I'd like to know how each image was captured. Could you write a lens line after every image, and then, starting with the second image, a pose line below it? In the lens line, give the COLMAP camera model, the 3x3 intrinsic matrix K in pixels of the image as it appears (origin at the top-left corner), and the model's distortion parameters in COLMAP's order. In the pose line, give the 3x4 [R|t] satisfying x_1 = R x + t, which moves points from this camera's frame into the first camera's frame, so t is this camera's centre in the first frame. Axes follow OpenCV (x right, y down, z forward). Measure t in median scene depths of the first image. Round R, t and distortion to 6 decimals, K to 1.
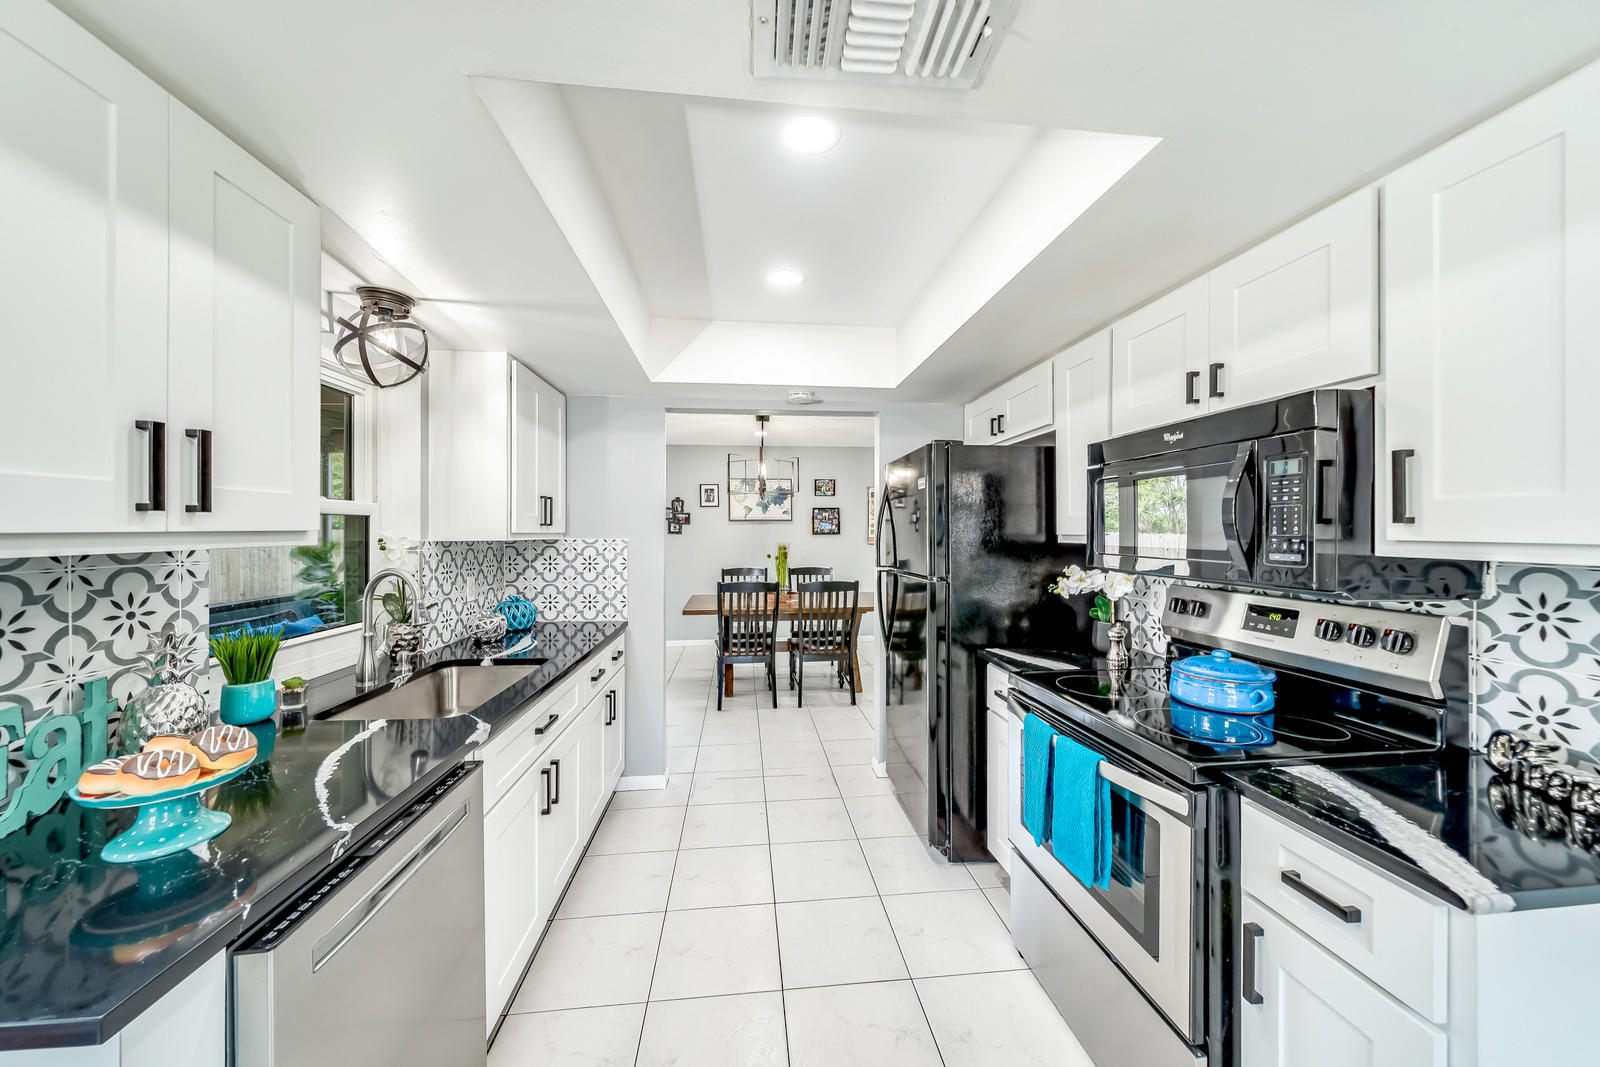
lens RADIAL K [[559.2, 0, 798.9], [0, 559.2, 531.2], [0, 0, 1]] dist [-0.007217, 0.001002]
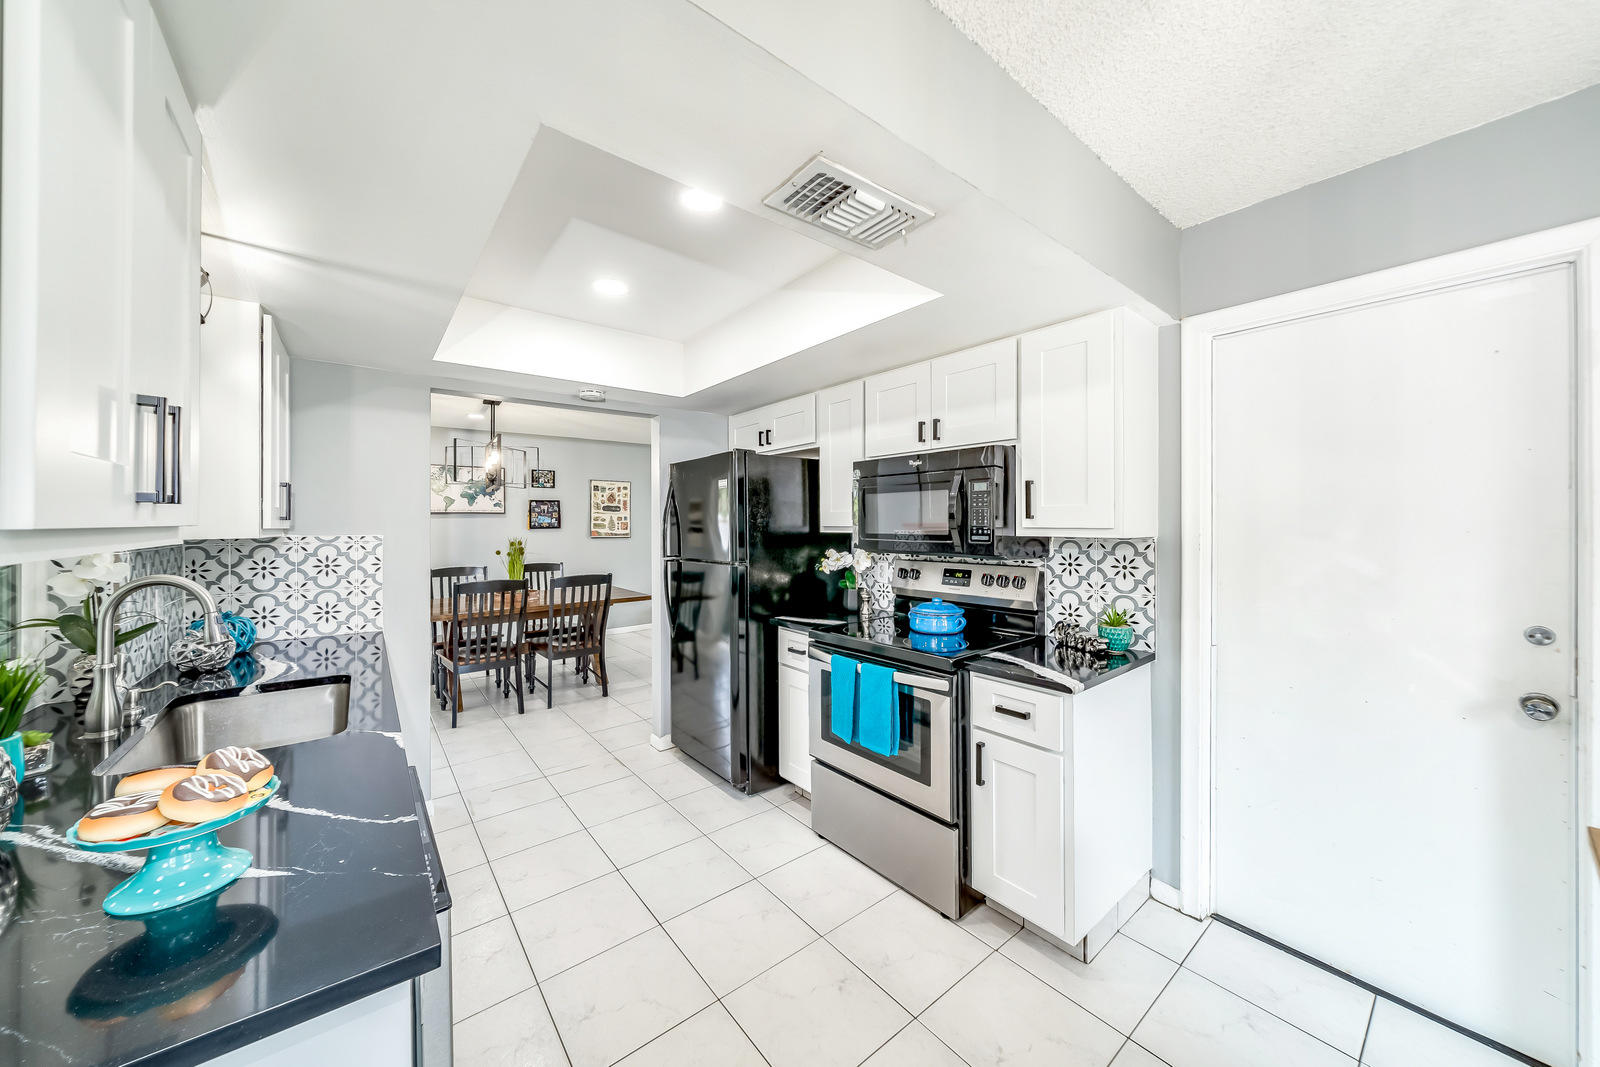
lens RADIAL K [[559.2, 0, 803.8], [0, 559.2, 521.7], [0, 0, 1]] dist [-0.007217, 0.001002]
pose [[0.837967, -0.002330, 0.545715, -0.304803], [0.005344, 0.999978, -0.003936, 0.000056], [-0.545694, 0.006215, 0.837961, -0.097376]]
